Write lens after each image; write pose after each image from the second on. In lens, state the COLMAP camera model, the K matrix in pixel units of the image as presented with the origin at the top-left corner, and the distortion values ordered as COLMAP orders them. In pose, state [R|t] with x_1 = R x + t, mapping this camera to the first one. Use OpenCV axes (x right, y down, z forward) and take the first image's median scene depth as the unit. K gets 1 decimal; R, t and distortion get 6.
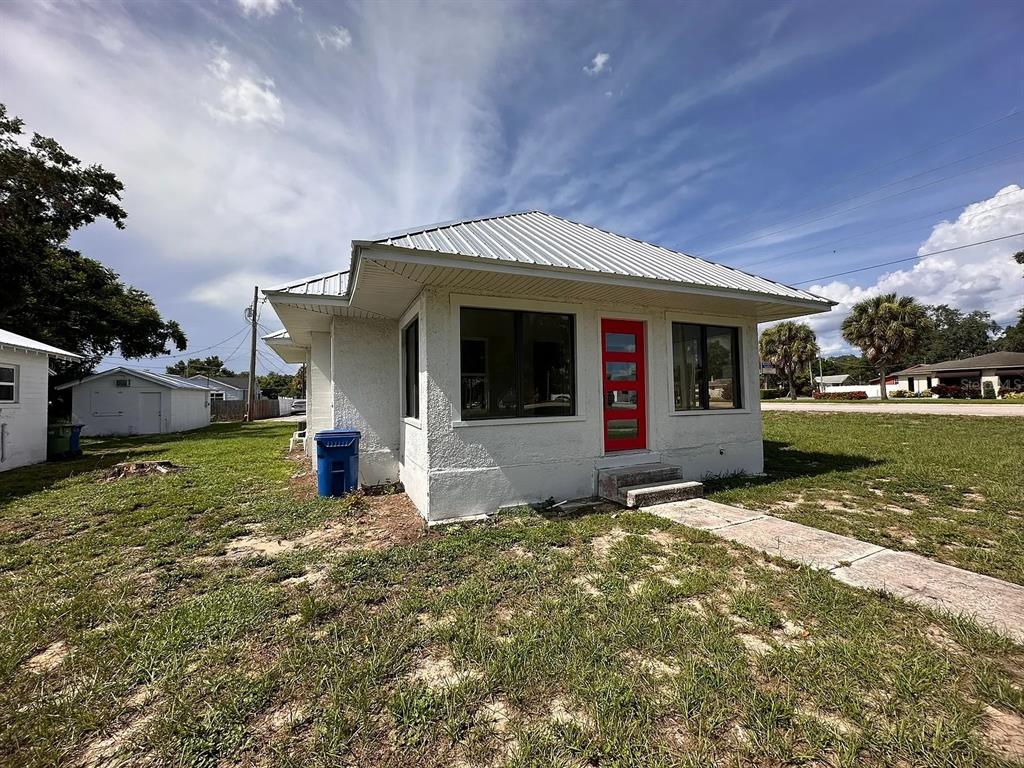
lens RADIAL K [[407.3, 0, 510.6], [0, 407.3, 378.9], [0, 0, 1]] dist [0.002786, -0.000228]
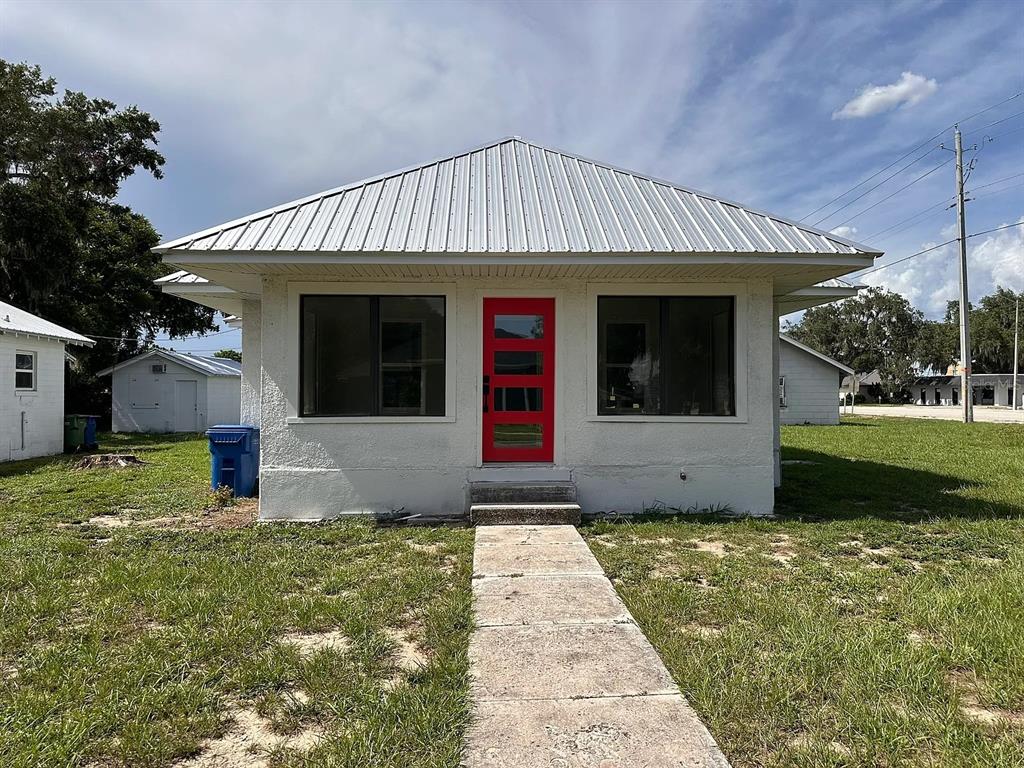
lens RADIAL K [[722.2, 0, 511.0], [0, 722.2, 373.2], [0, 0, 1]] dist [0.074456, -0.085389]
pose [[0.926674, 0.006880, -0.375804, 0.361089], [0.000029, 0.999831, 0.018375, -0.010974], [0.375867, -0.017039, 0.926517, -0.138073]]
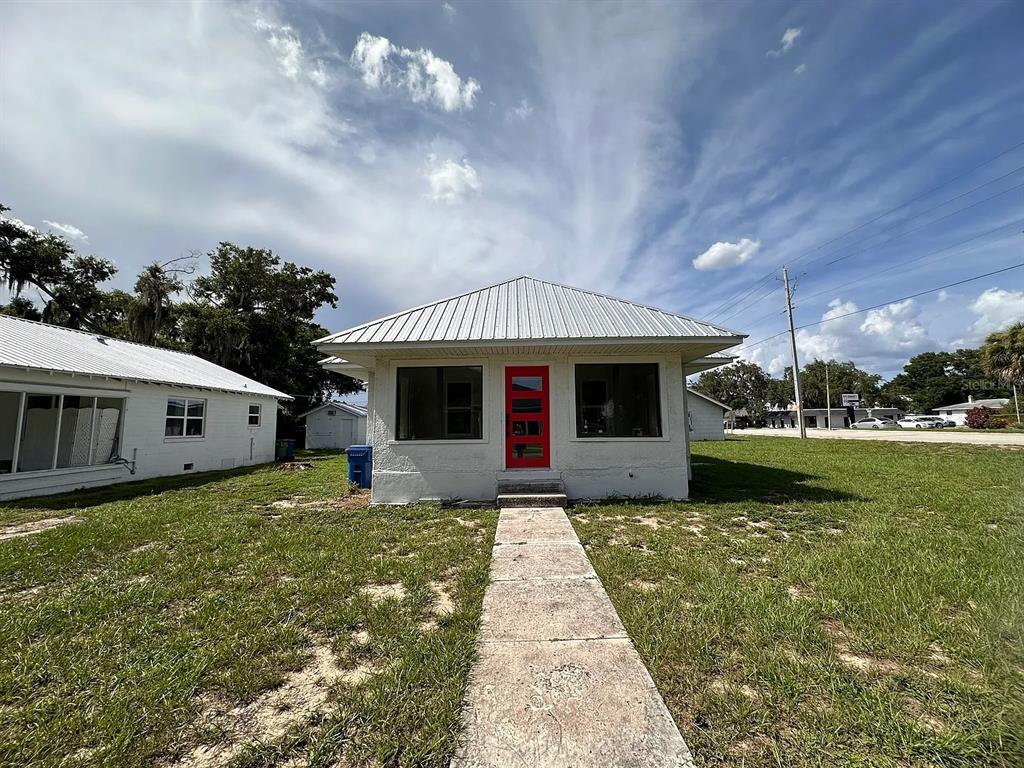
lens RADIAL K [[410.5, 0, 511.1], [0, 410.5, 379.9], [0, 0, 1]] dist [0.000486, 0.000061]
pose [[0.905896, -0.039935, -0.421613, 0.358789], [0.015024, 0.997948, -0.062243, -0.009258], [0.423233, 0.050051, 0.904637, -0.094039]]
